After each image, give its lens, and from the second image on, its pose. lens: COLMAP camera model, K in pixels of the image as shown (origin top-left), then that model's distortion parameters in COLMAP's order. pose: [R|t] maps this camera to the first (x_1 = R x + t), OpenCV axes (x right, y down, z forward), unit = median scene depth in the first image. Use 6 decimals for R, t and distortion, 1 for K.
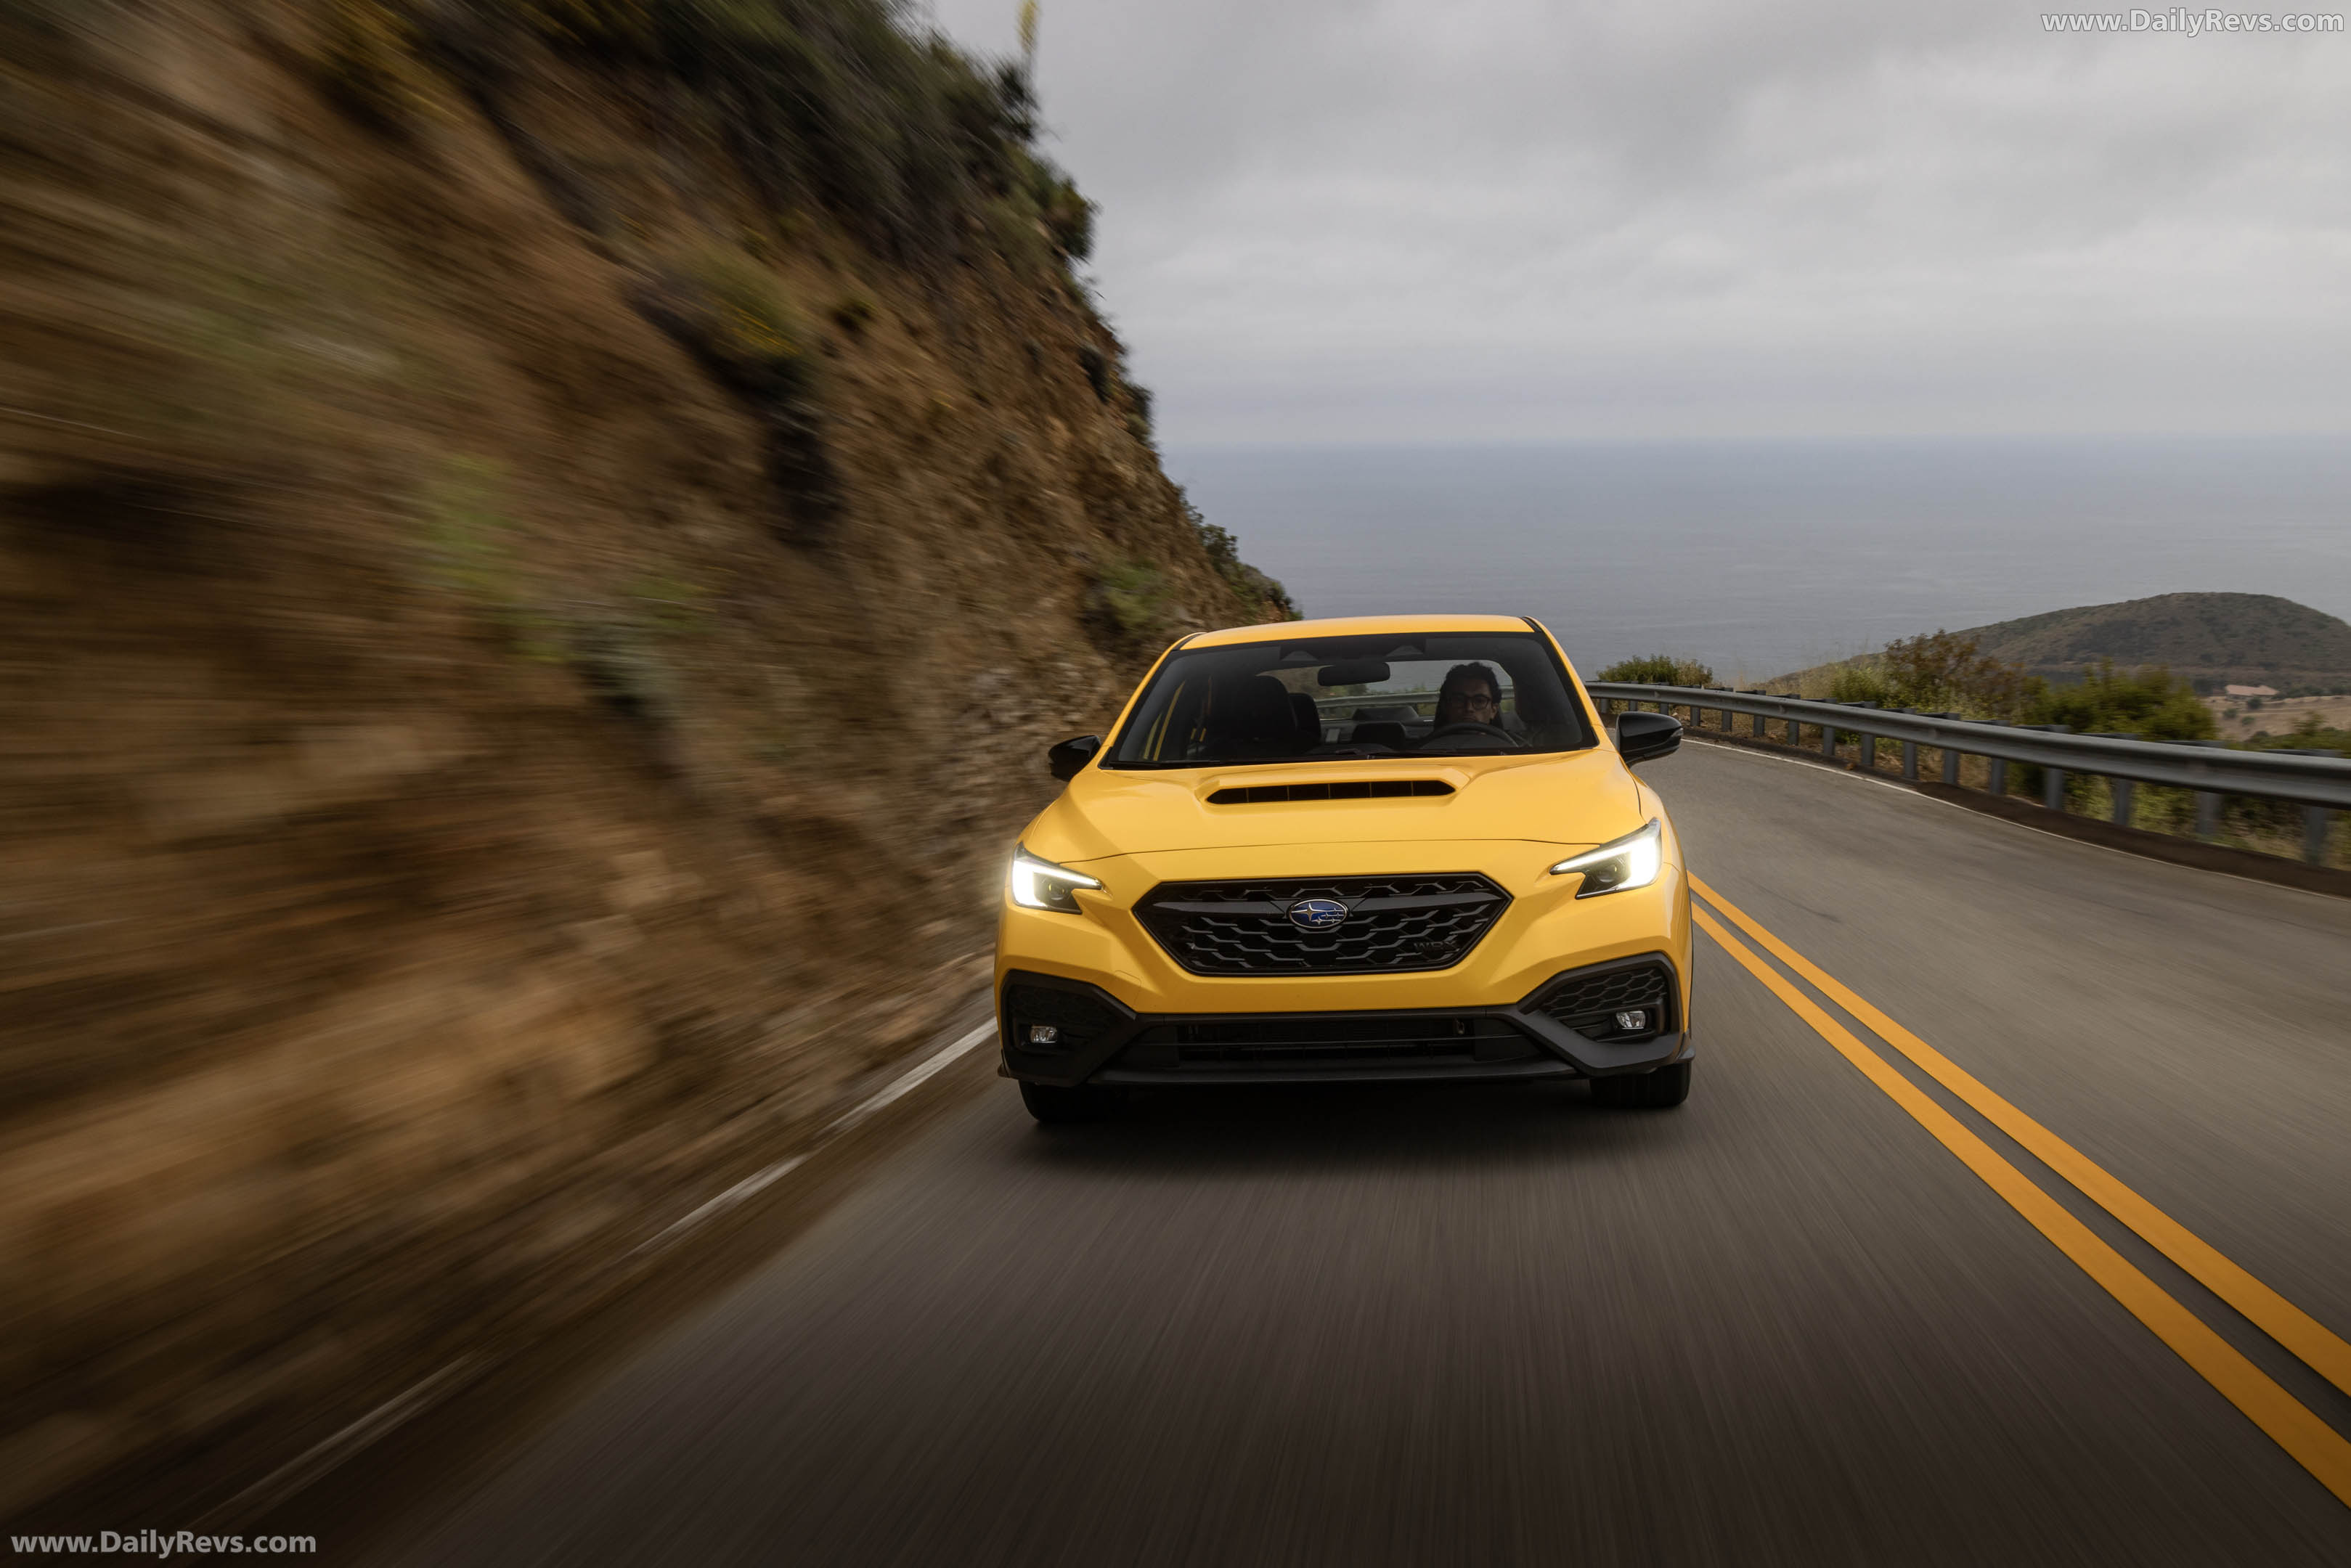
lens RADIAL K [[2091.2, 0, 1175.5], [0, 2091.2, 784.0], [0, 0, 1]] dist [-0.003922, -0.001293]
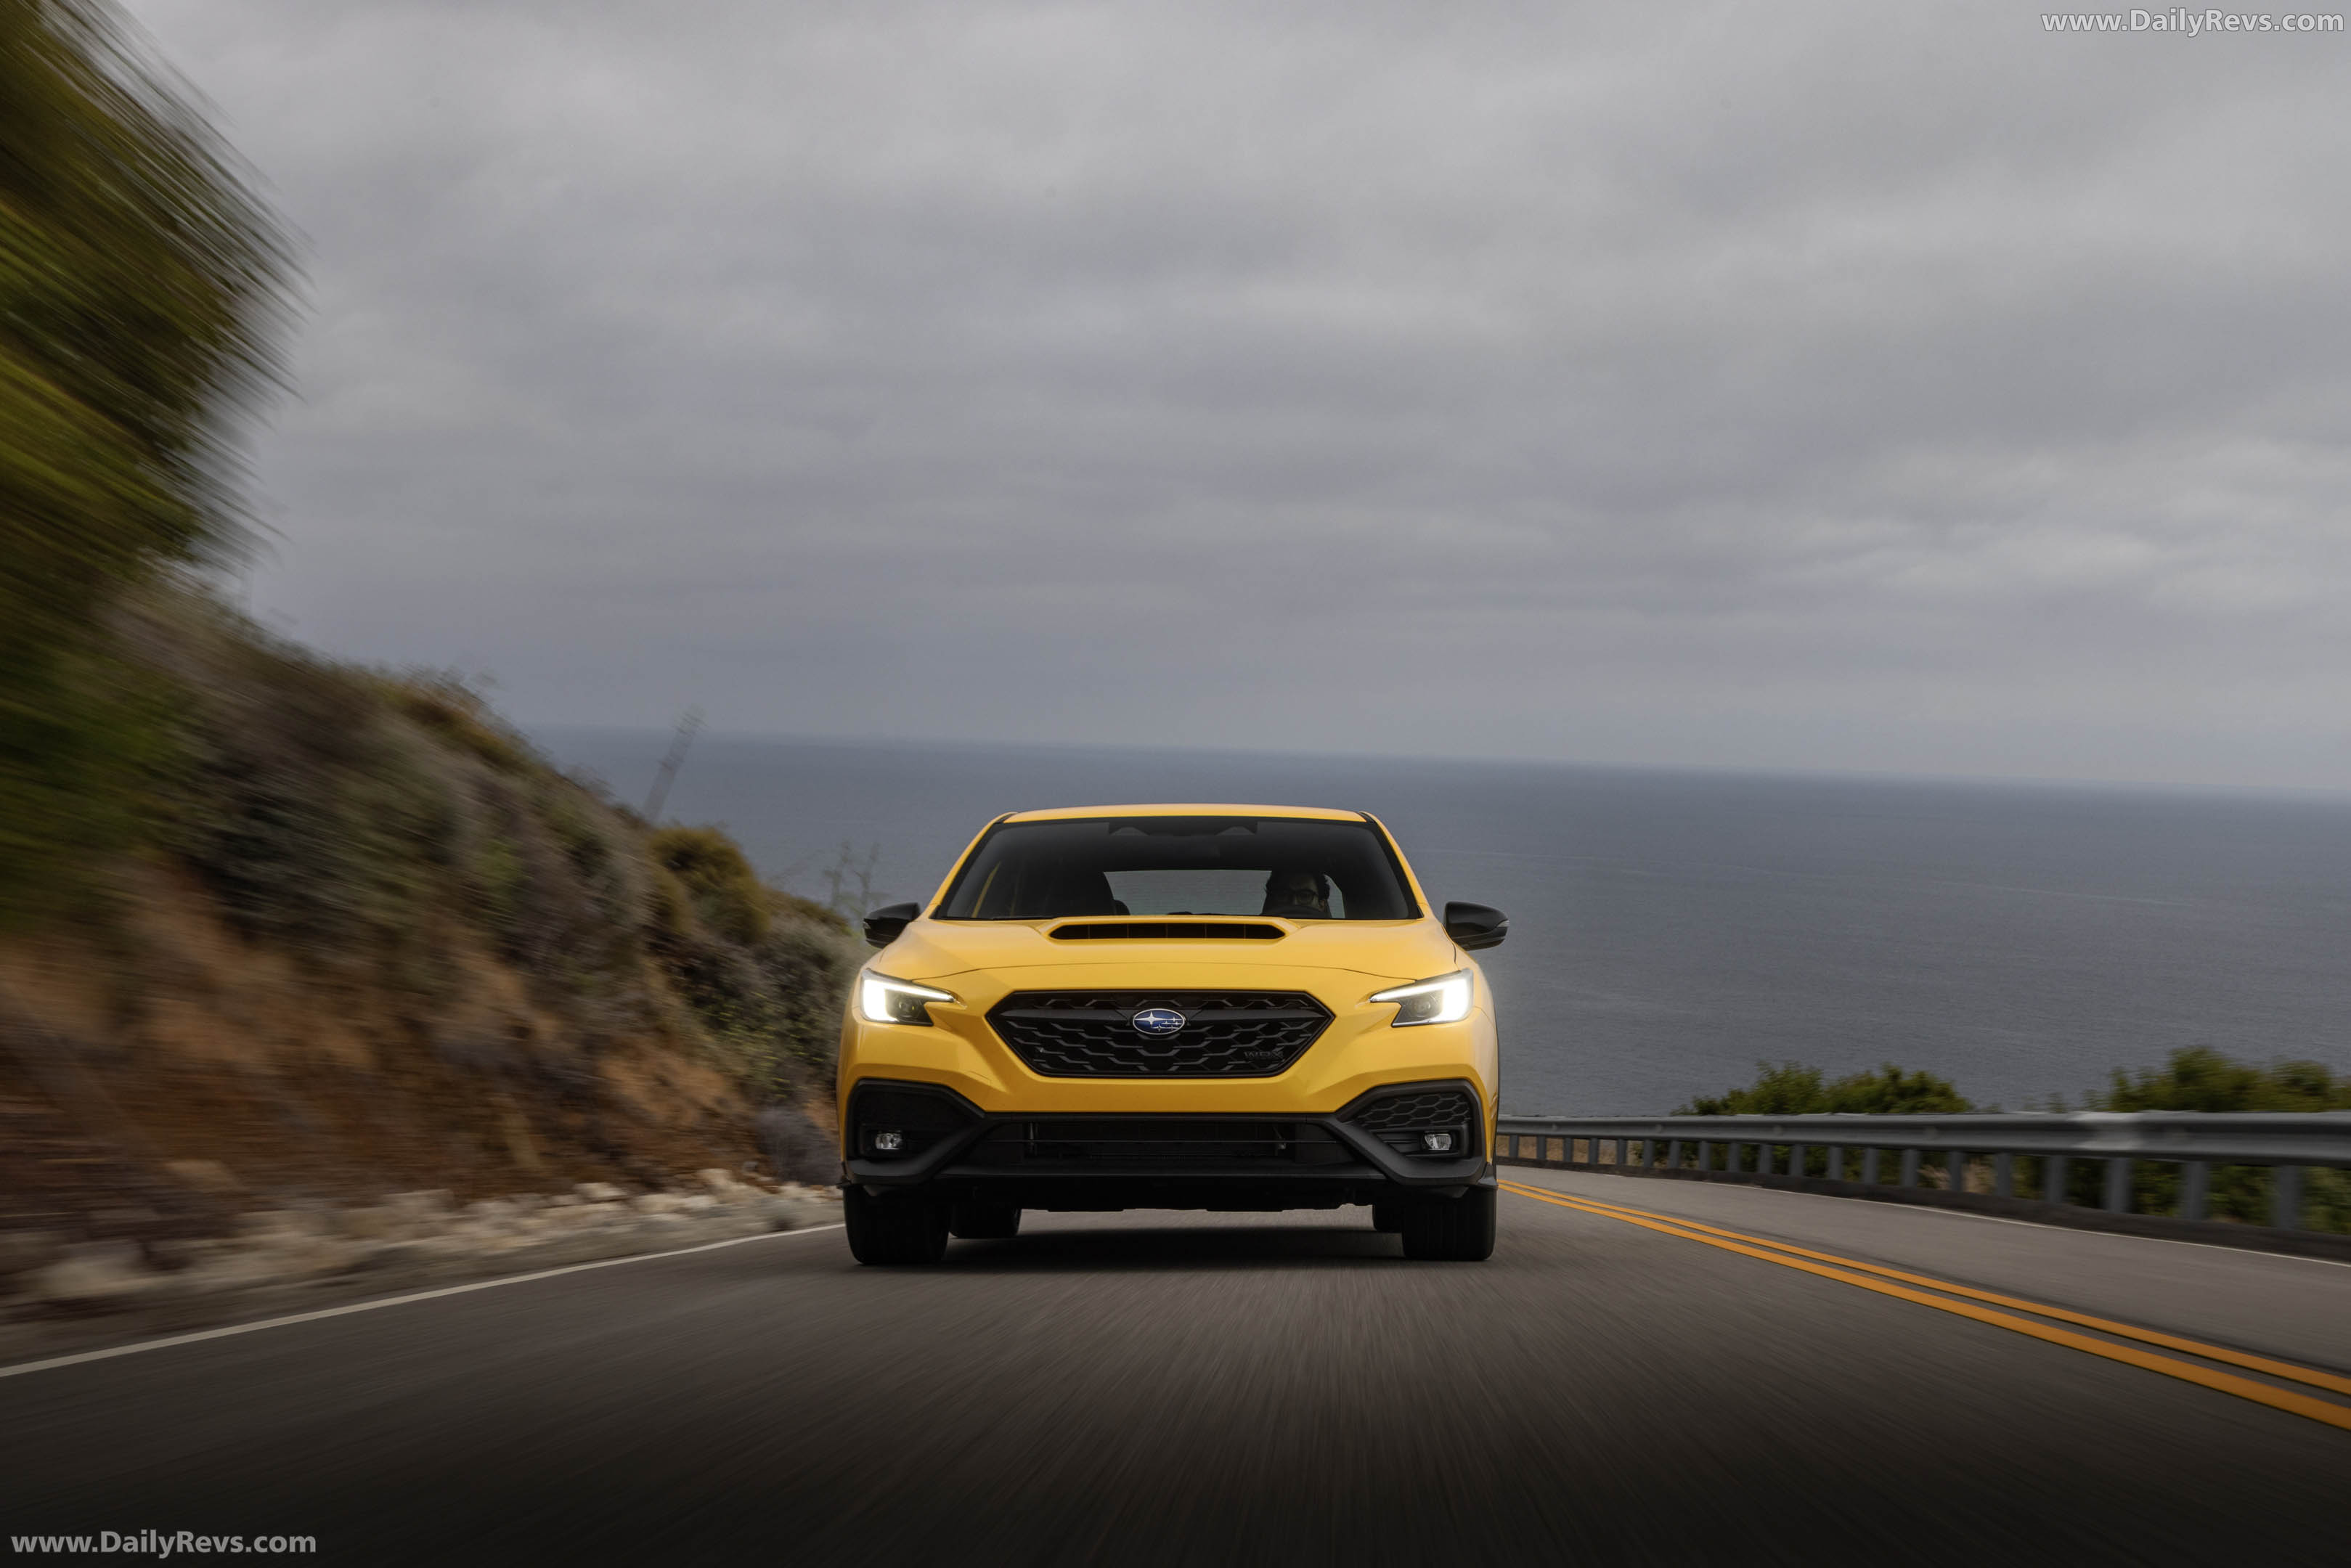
lens RADIAL K [[3177.7, 0, 1175.5], [0, 3177.7, 784.0], [0, 0, 1]] dist [-0.022283, -0.004962]
pose [[0.993348, 0.057123, 0.099982, -0.095683], [-0.043295, 0.989847, -0.135384, 0.161852], [-0.106700, 0.130154, 0.985736, -0.652115]]
